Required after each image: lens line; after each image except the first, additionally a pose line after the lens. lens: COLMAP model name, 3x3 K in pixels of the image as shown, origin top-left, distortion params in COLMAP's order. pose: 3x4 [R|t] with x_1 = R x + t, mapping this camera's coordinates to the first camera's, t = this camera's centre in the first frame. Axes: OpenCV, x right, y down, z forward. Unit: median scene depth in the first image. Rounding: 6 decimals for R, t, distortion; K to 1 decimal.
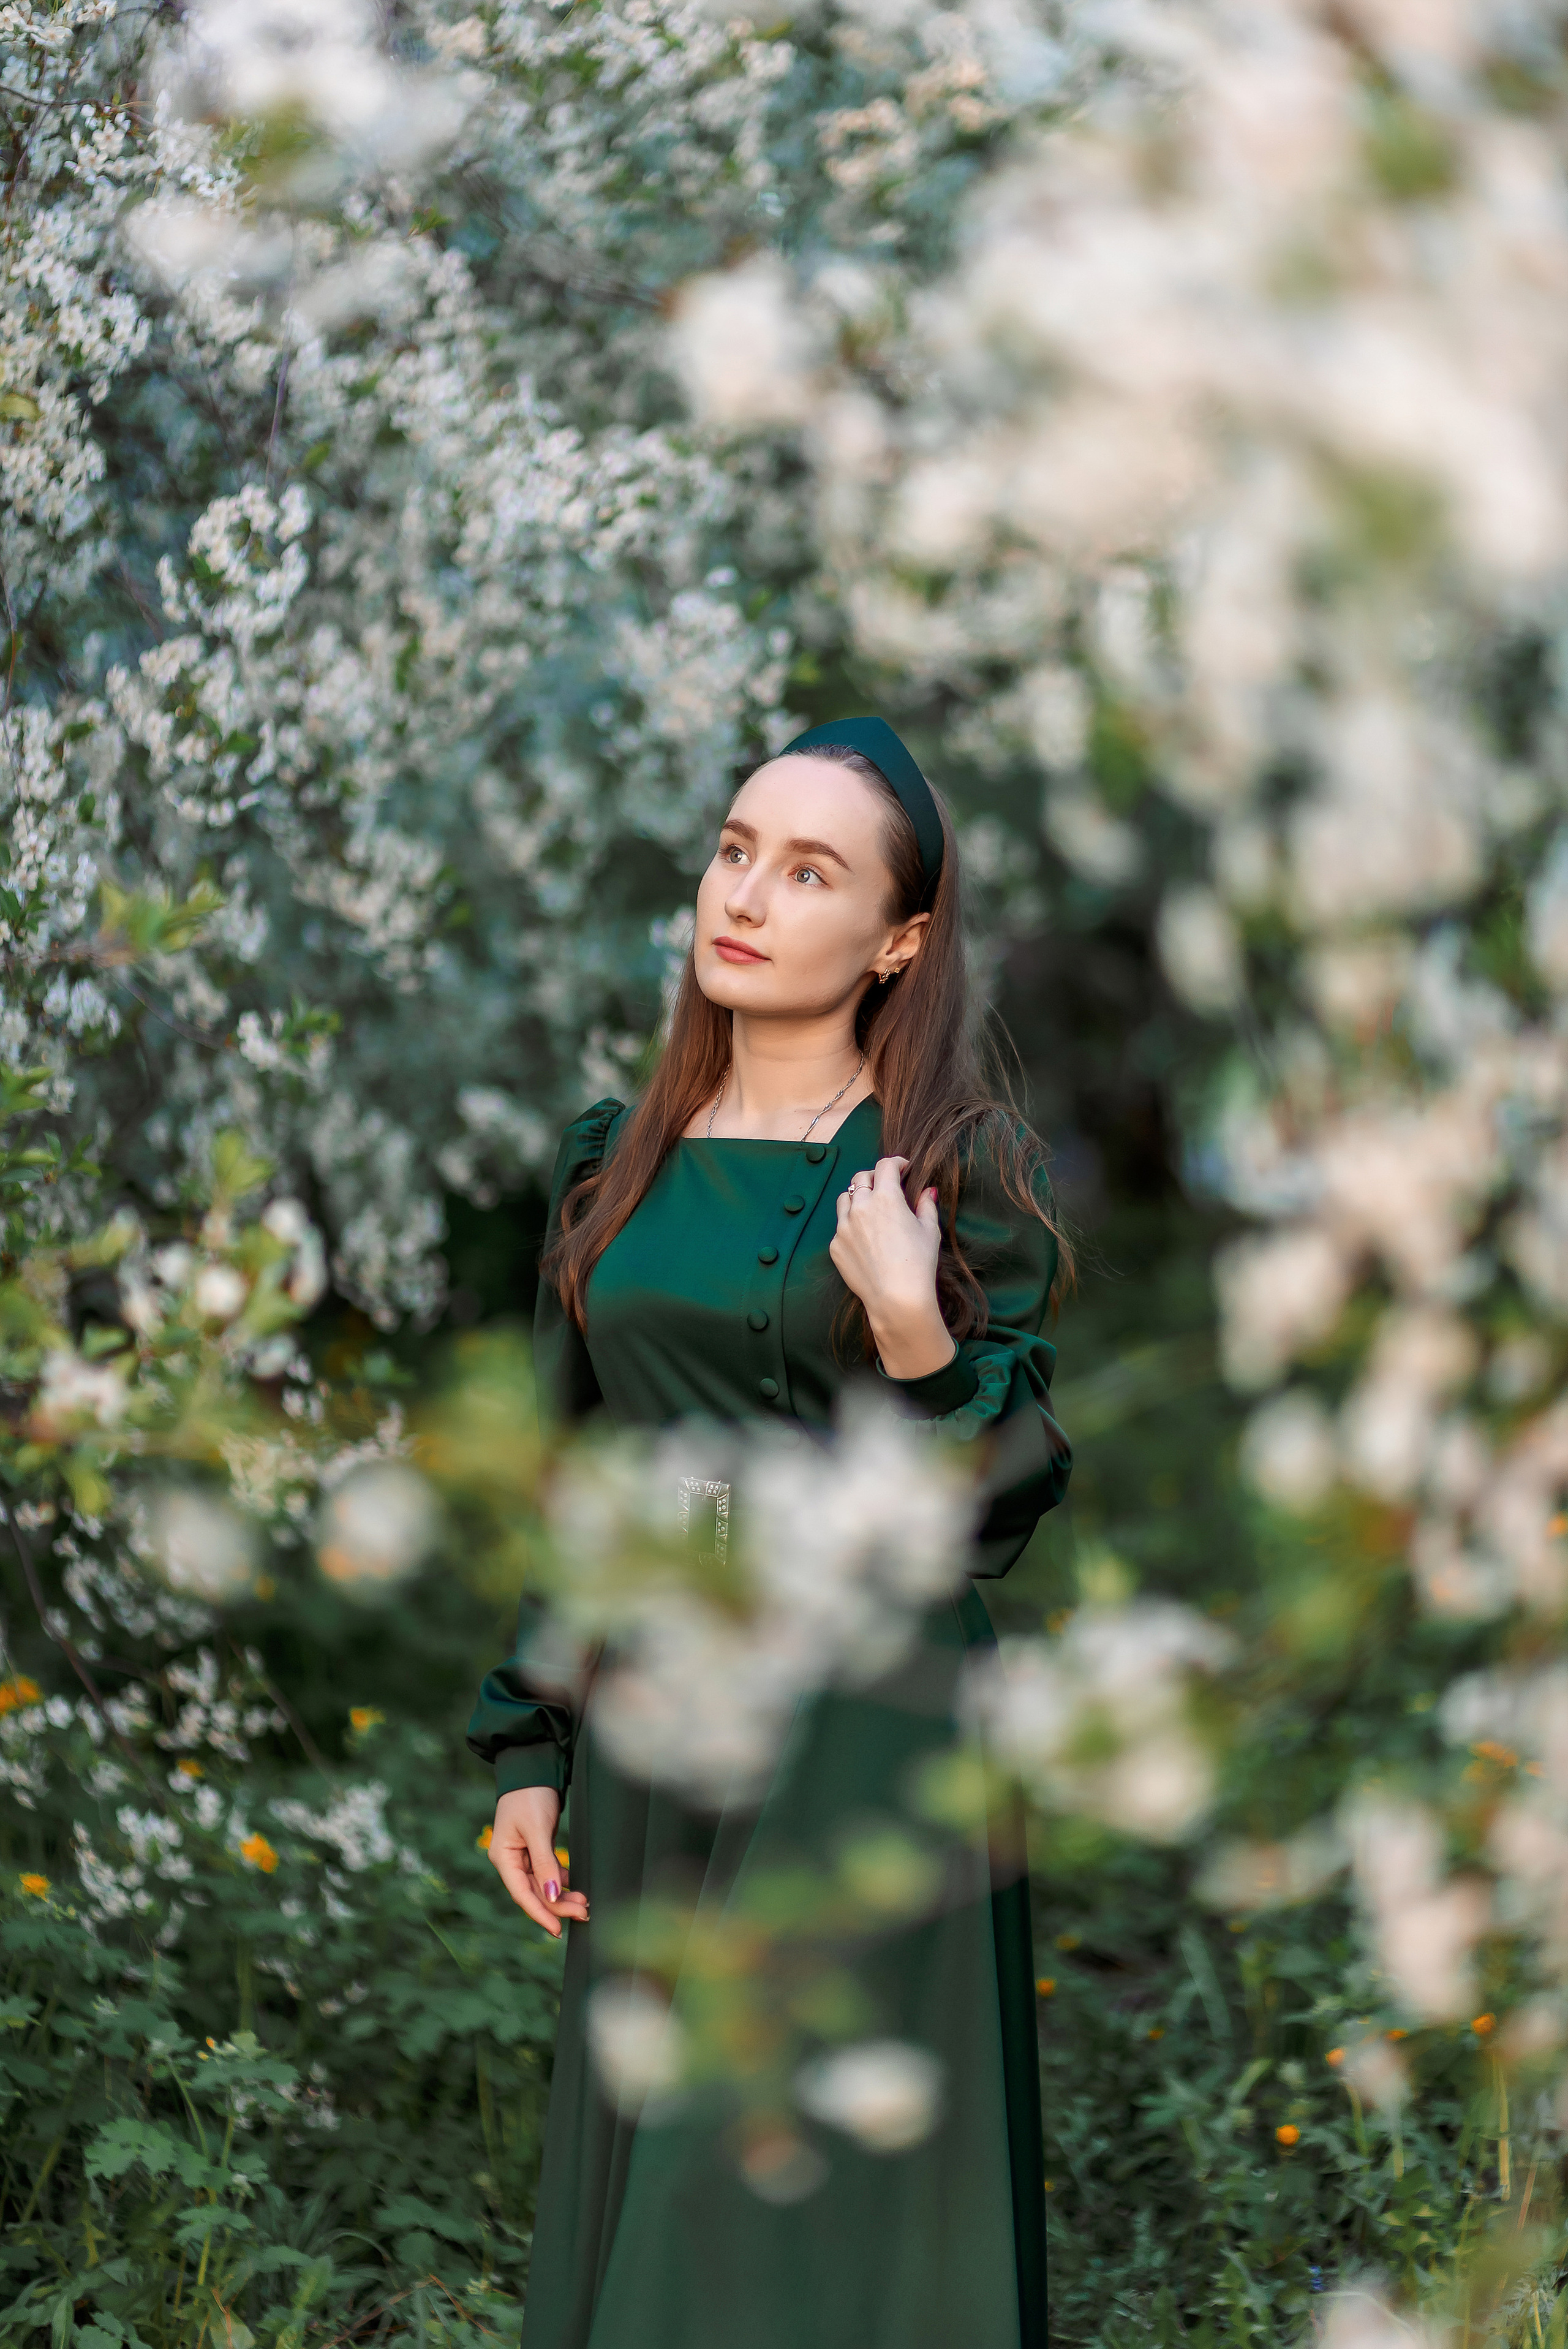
lens RADIAL K [[6066.2, 0, 801.2], [0, 6066.2, 1197.5], [0, 0, 1]] dist [0.077779, 0.000000]
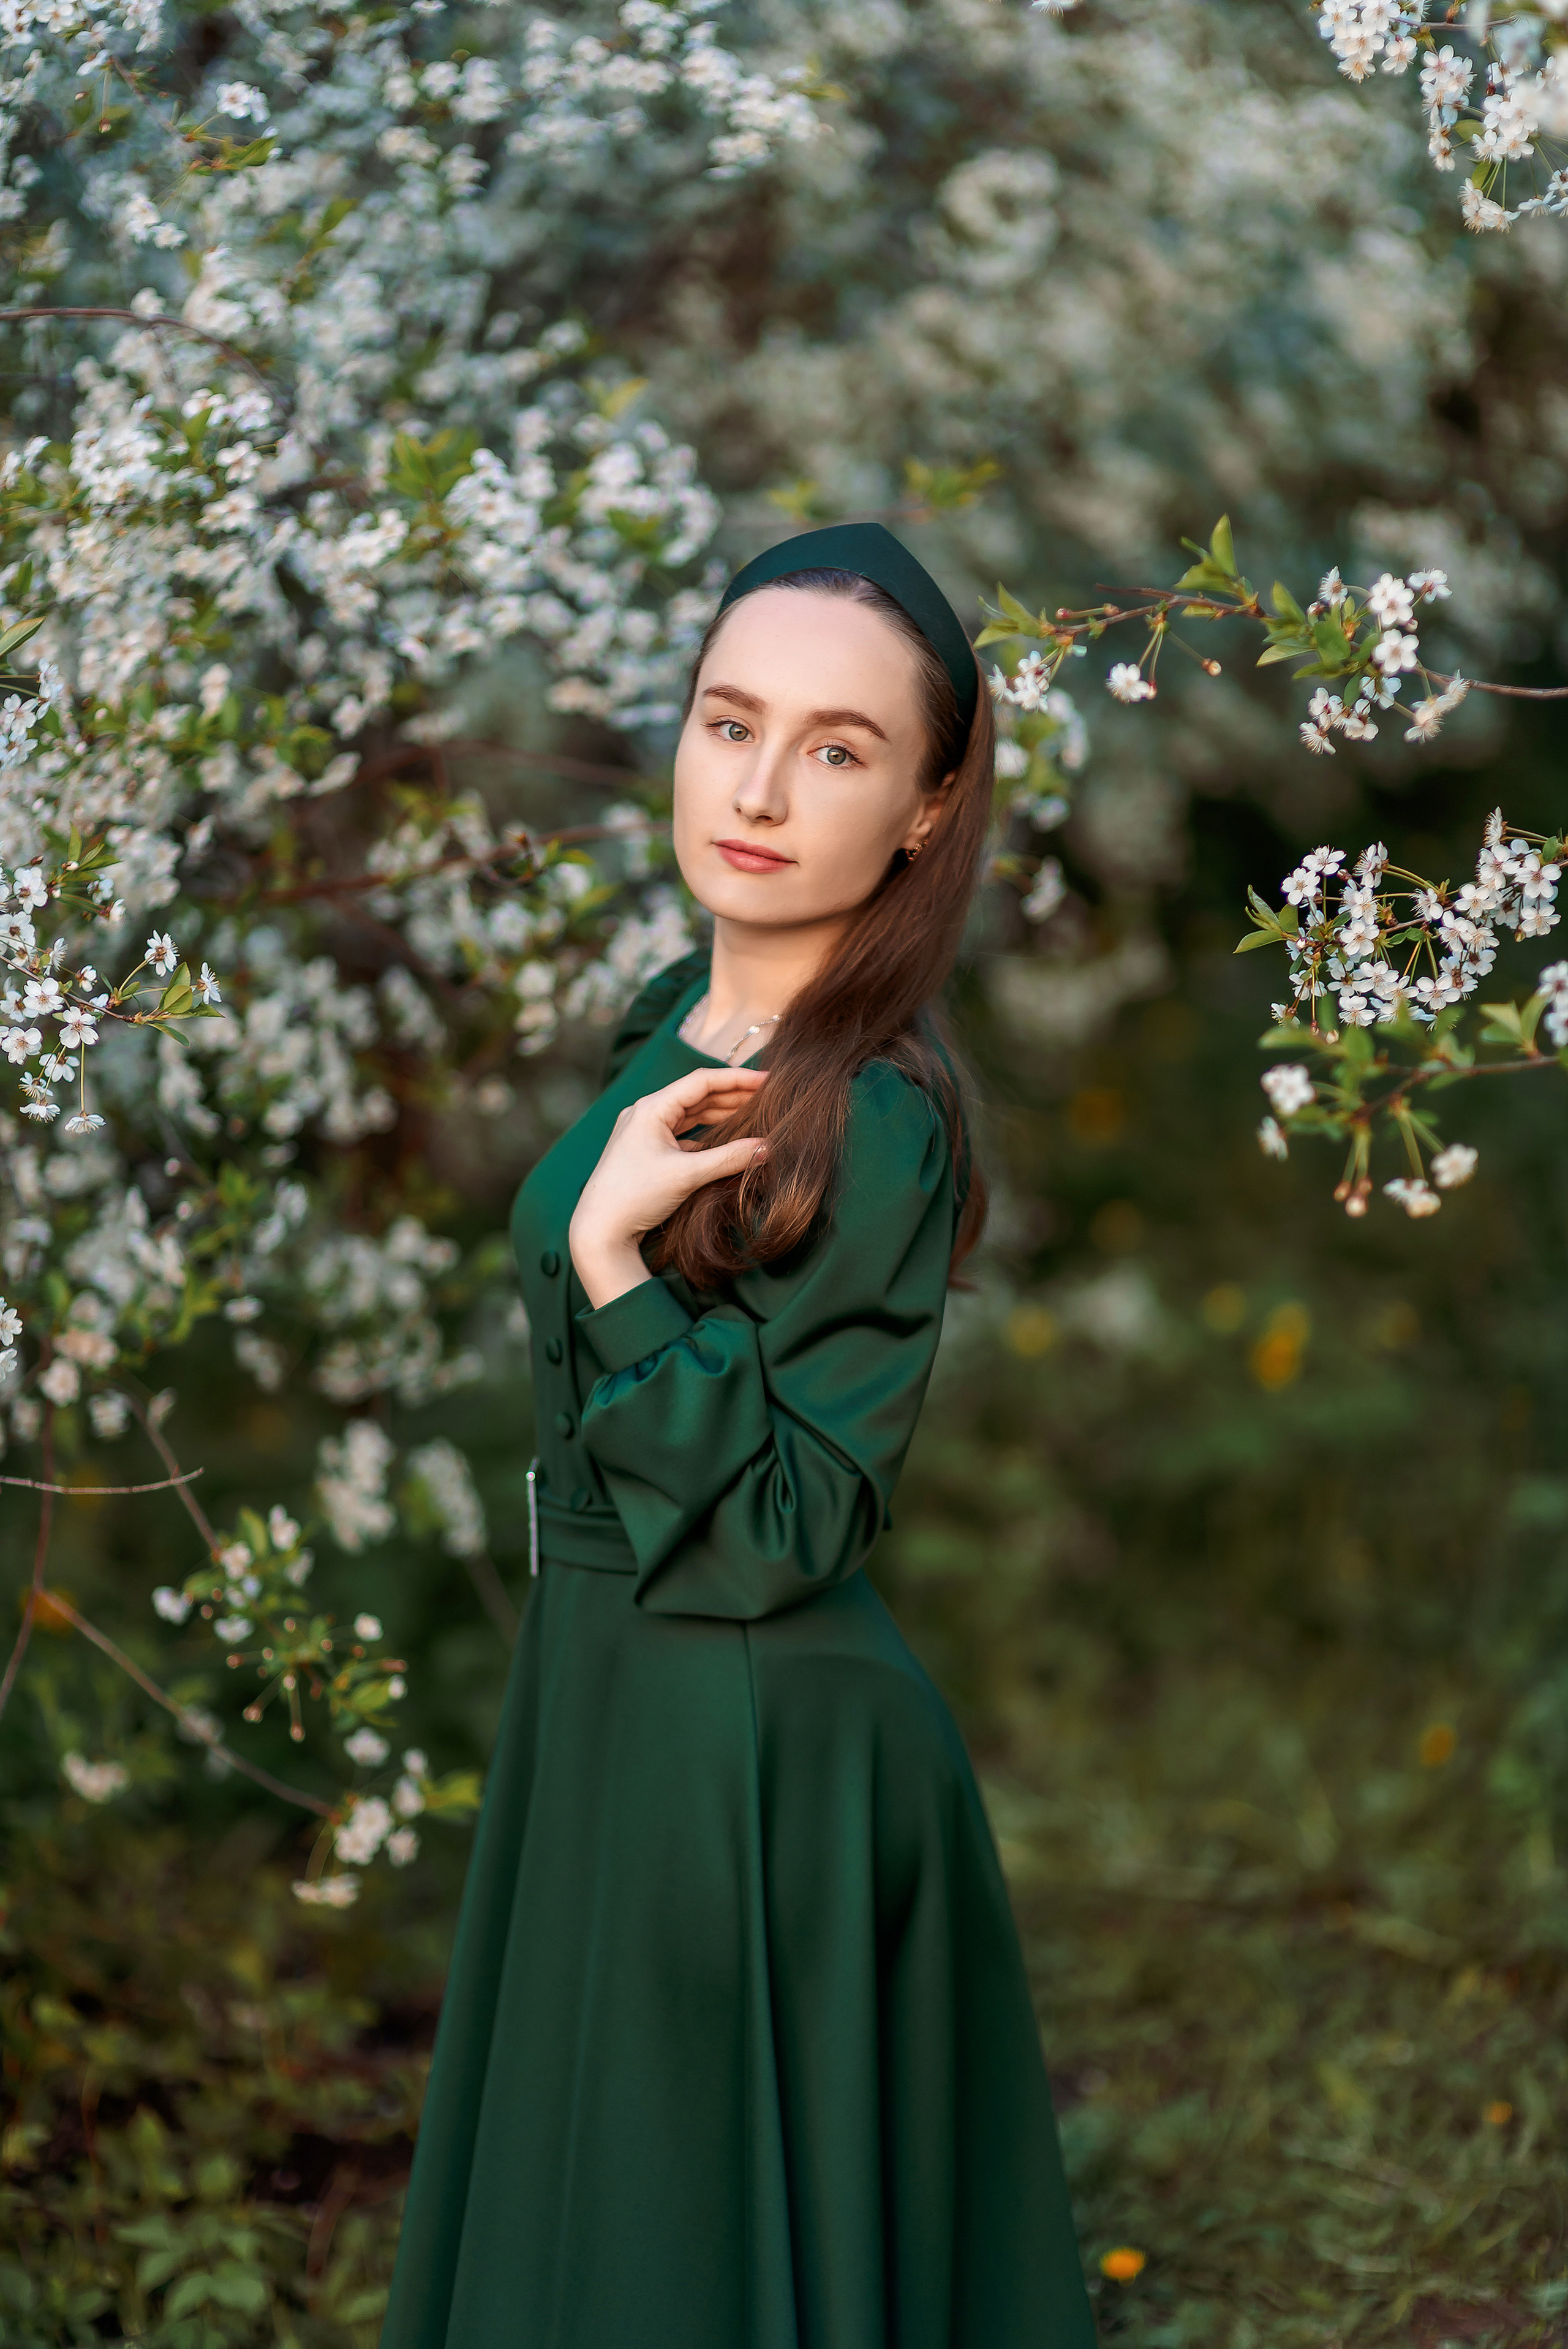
lens RADIAL K [[6066.2, 0, 773.3], [0, 6066.2, 1183.9], [0, 0, 1]] dist [0.077779, 0.000000]
pose [[0.991937, -0.020588, -0.125052, 0.009265], [0.026617, 0.998553, 0.046735, 0.024430], [0.123908, -0.049687, 0.991049, -0.175343]]
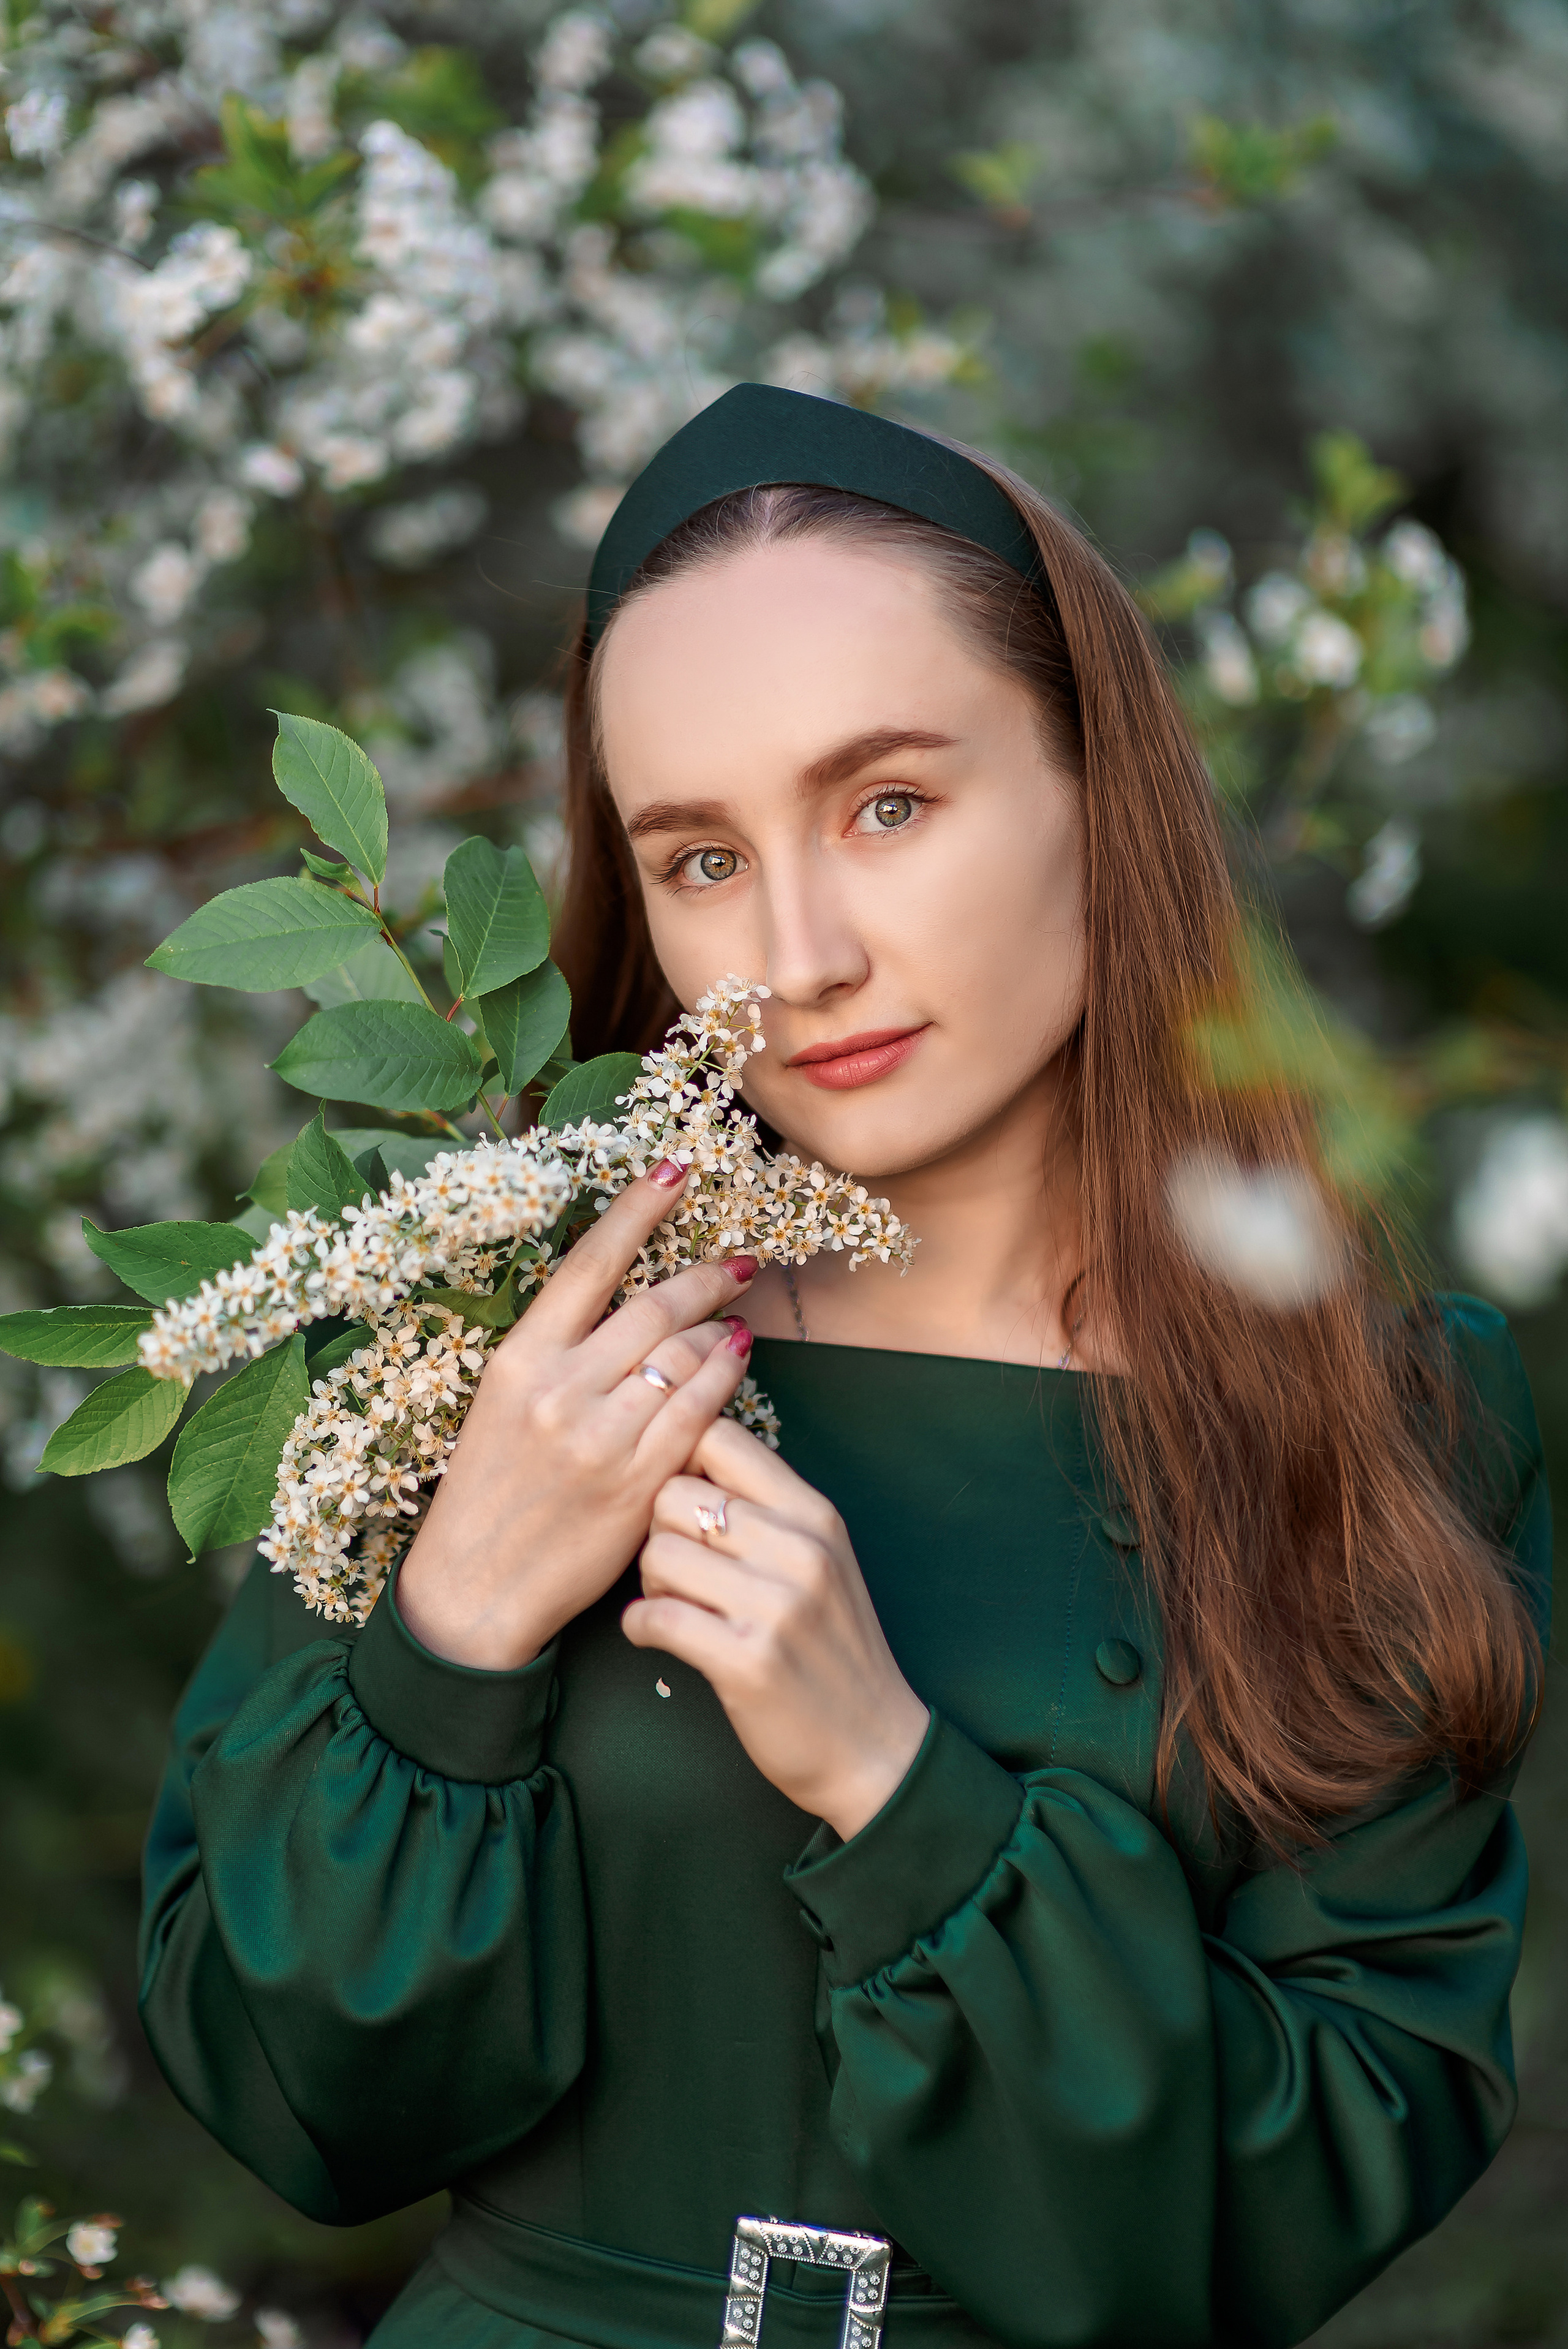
lens RADIAL K [[6066.2, 0, 777.1], [0, 6066.2, 1163.4], [0, 0, 1]] dist [0.077779, 0.000000]
pose [[0.981868, 0.032169, -0.186816, -0.009630], [-0.007971, 0.991631, 0.128860, -0.010895], [0.189398, -0.125035, 0.973907, 0.120597]]
